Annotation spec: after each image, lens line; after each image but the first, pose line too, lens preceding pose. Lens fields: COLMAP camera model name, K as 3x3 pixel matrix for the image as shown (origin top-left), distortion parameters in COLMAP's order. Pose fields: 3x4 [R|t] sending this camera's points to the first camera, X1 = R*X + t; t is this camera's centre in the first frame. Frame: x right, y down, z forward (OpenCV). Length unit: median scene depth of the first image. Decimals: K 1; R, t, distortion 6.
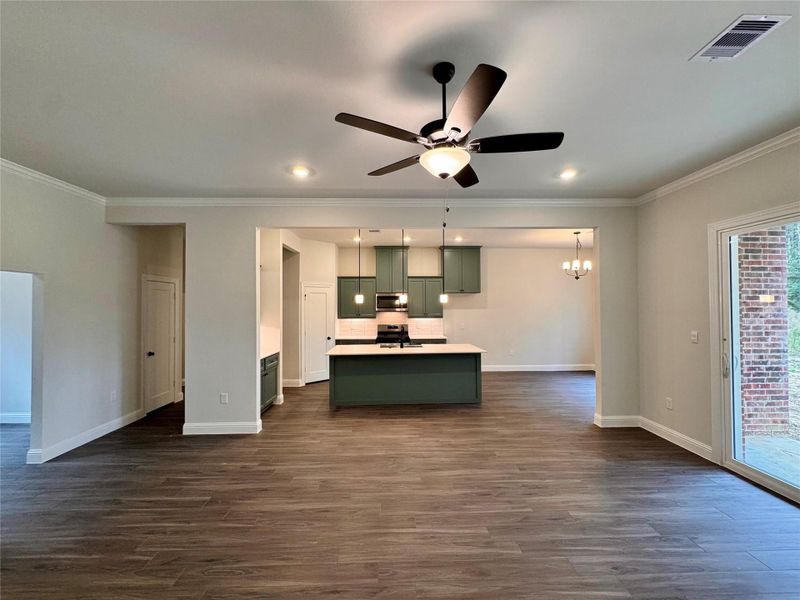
lens RADIAL K [[315.8, 0, 402.4], [0, 315.8, 300.2], [0, 0, 1]] dist [-0.001619, 0.000370]
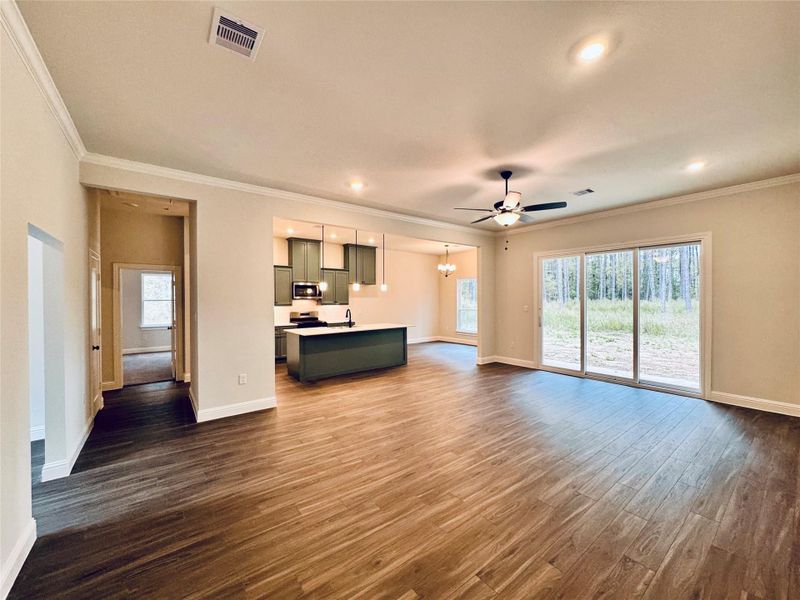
lens RADIAL K [[315.8, 0, 399.0], [0, 315.8, 300.8], [0, 0, 1]] dist [-0.001619, 0.000370]
pose [[0.813315, -0.002700, 0.581818, -0.472447], [-0.010766, 0.999748, 0.019688, 0.019176], [-0.581725, -0.022277, 0.813081, -0.080108]]
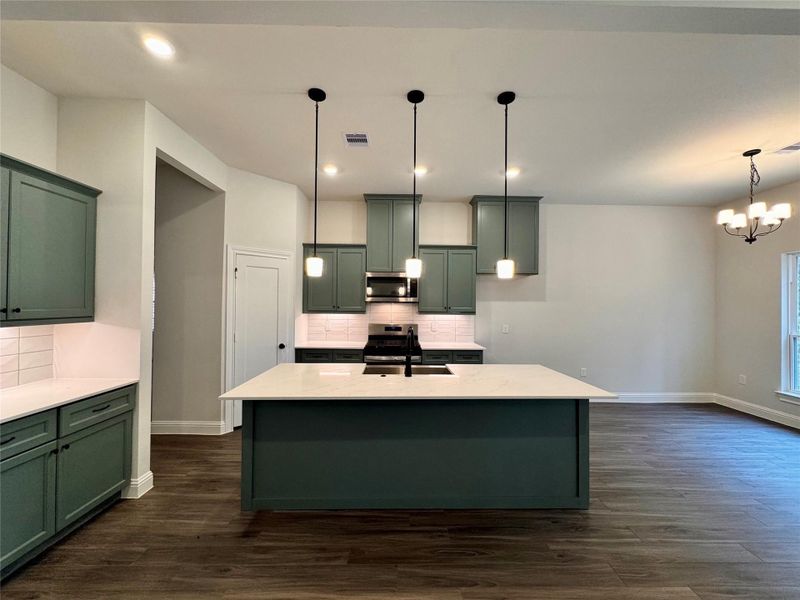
lens RADIAL K [[315.8, 0, 402.6], [0, 315.8, 300.9], [0, 0, 1]] dist [-0.001619, 0.000370]
pose [[0.999788, 0.014480, -0.014627, -0.004595], [-0.014395, 0.999879, 0.005920, 0.032765], [0.014711, -0.005708, 0.999875, 0.454720]]
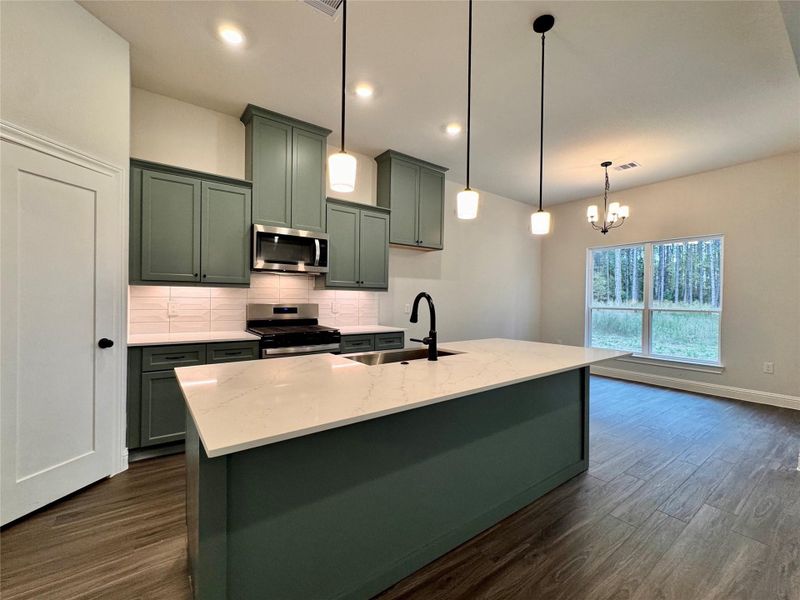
lens RADIAL K [[341.5, 0, 401.6], [0, 341.5, 300.2], [0, 0, 1]] dist [-0.002077, -0.000161]
pose [[0.824864, 0.012761, 0.565187, -0.196903], [-0.026143, 0.999537, 0.015587, 0.071831], [-0.564726, -0.027633, 0.824816, 0.614045]]
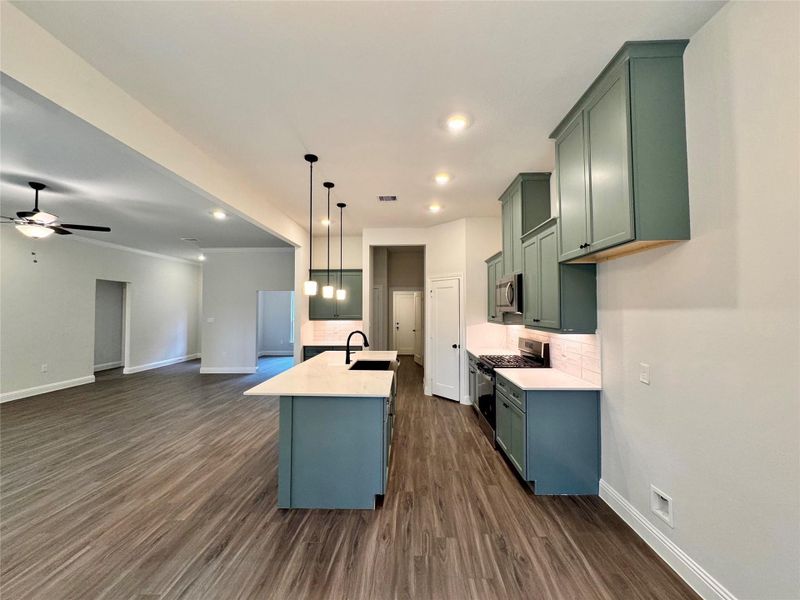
lens RADIAL K [[315.8, 0, 400.6], [0, 315.8, 300.0], [0, 0, 1]] dist [-0.001619, 0.000370]
pose [[-0.052929, -0.031068, -0.998115, 0.576966], [0.016398, 0.999354, -0.031976, 0.031470], [0.998464, -0.018060, -0.052385, 0.979963]]
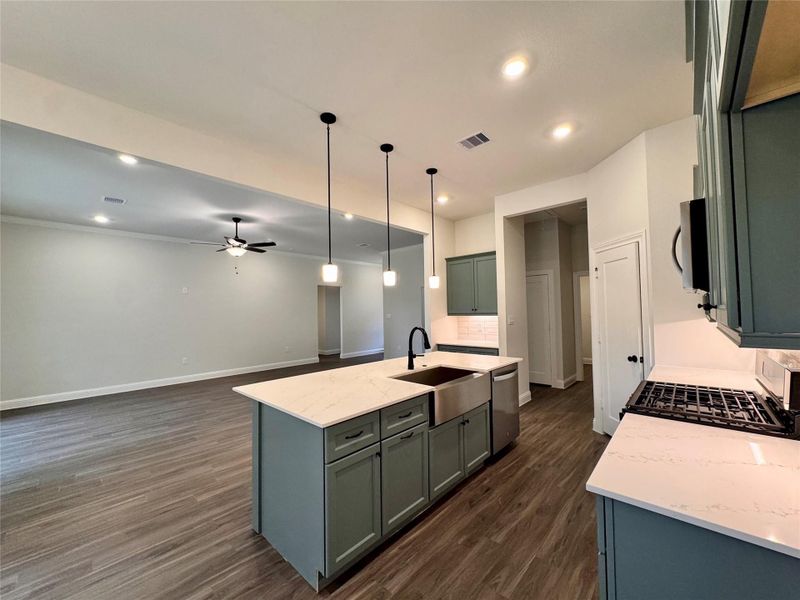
lens RADIAL K [[315.8, 0, 404.4], [0, 315.8, 300.9], [0, 0, 1]] dist [-0.001619, 0.000370]
pose [[-0.691044, -0.010024, -0.722743, 0.331425], [0.028945, 0.998718, -0.041527, 0.049670], [0.722233, -0.049616, -0.689868, 1.158186]]
